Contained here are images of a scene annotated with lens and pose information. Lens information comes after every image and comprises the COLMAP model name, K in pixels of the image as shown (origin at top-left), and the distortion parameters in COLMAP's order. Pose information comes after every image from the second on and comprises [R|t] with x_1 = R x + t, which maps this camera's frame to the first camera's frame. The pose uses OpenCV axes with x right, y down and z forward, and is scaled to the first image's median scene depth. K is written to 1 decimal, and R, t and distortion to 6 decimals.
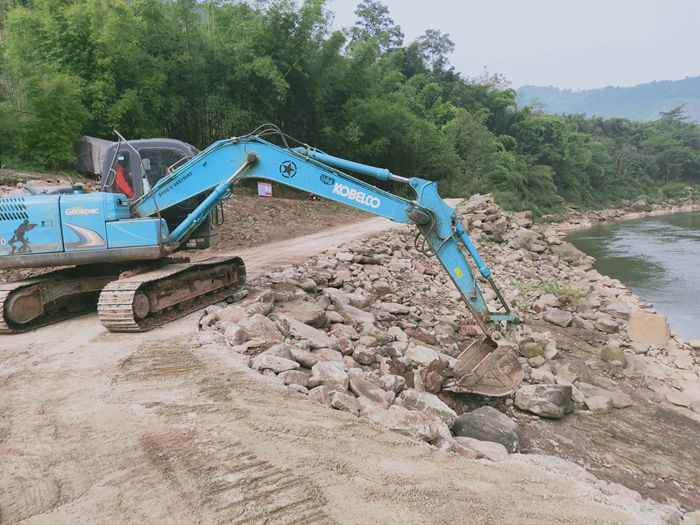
lens RADIAL K [[603.9, 0, 351.3], [0, 603.9, 231.8], [0, 0, 1]] dist [0.046742, -0.003365]
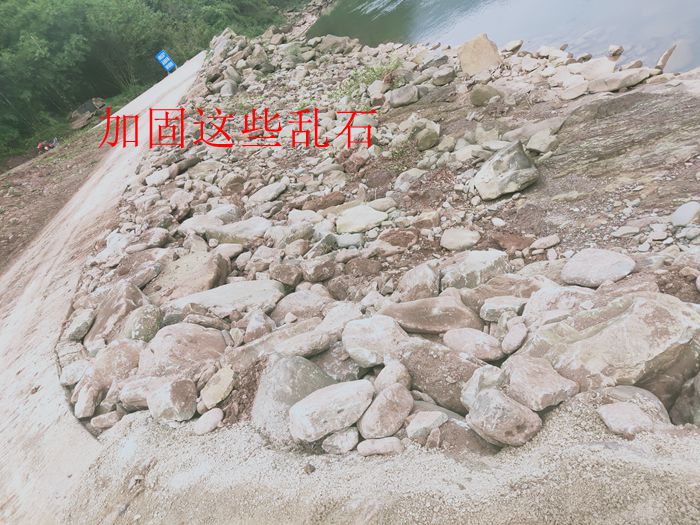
lens RADIAL K [[534.4, 0, 350.0], [0, 534.4, 262.5], [0, 0, 1]] dist [0.028586, -0.004290]
pose [[0.743900, -0.615478, 0.260383, -0.076071], [0.509439, 0.774437, 0.375127, -0.004690], [-0.432532, -0.146408, 0.889652, 0.334202]]
